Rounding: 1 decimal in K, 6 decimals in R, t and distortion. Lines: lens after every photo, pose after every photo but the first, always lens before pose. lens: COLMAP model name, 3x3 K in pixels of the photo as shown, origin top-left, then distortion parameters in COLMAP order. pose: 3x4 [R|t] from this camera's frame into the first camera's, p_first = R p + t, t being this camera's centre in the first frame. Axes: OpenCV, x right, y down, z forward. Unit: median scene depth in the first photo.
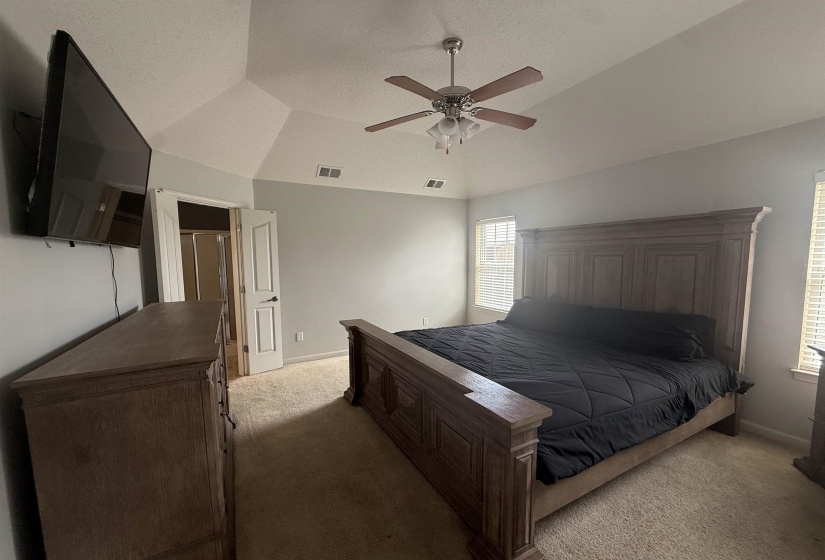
lens RADIAL K [[328.0, 0, 408.5], [0, 328.0, 284.5], [0, 0, 1]] dist [0.001427, -0.000020]
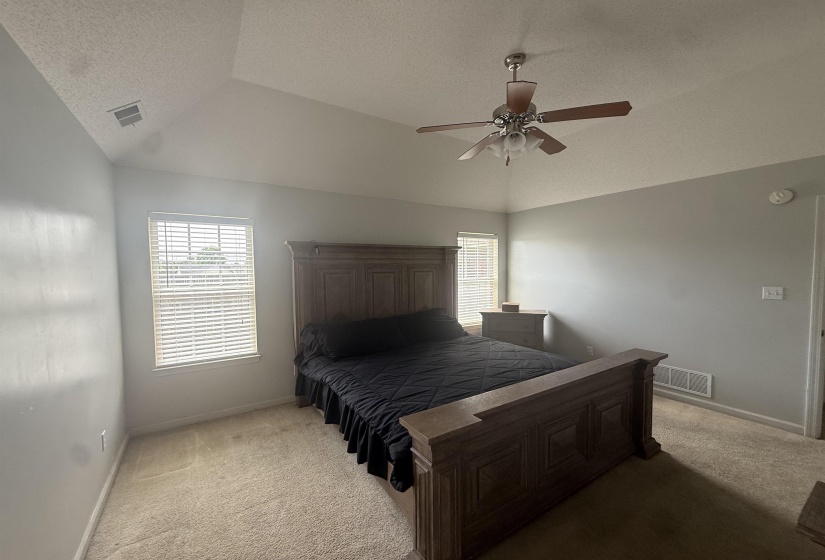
lens RADIAL K [[328.0, 0, 408.5], [0, 328.0, 284.5], [0, 0, 1]] dist [0.001427, -0.000020]
pose [[-0.062571, -0.037009, 0.997354, -0.538370], [0.105145, 0.993507, 0.043462, -0.081541], [-0.992486, 0.107586, -0.058274, 0.930763]]
